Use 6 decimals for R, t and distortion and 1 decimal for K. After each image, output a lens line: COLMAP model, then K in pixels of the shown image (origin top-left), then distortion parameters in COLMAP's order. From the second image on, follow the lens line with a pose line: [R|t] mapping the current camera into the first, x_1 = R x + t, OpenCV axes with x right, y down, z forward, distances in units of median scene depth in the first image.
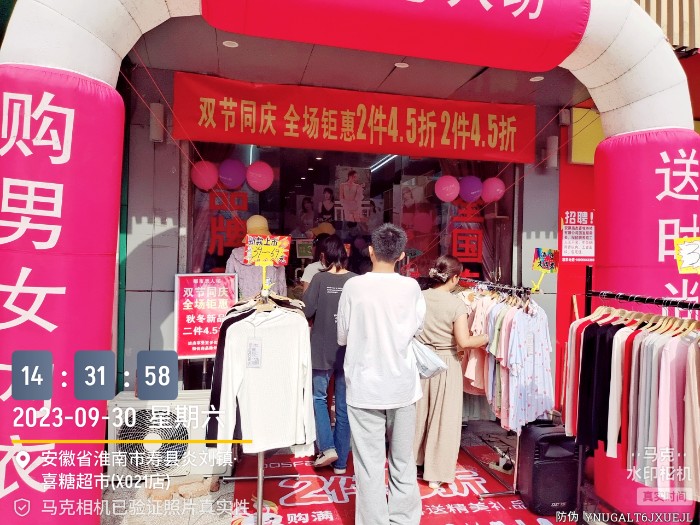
lens RADIAL K [[531.7, 0, 356.7], [0, 531.7, 271.8], [0, 0, 1]] dist [0.065546, -0.067884]
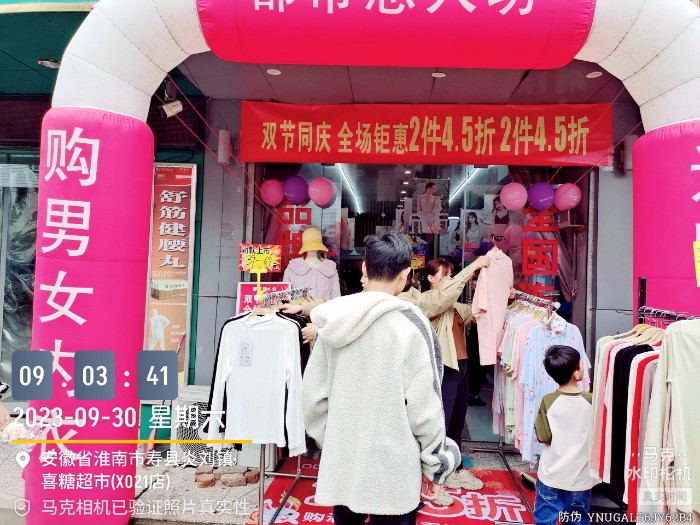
lens RADIAL K [[531.7, 0, 350.1], [0, 531.7, 268.8], [0, 0, 1]] dist [0.065546, -0.067884]
pose [[0.959257, 0.003649, -0.282510, 0.195966], [-0.013678, 0.999344, -0.033535, 0.010415], [0.282202, 0.036033, 0.958678, 0.007834]]
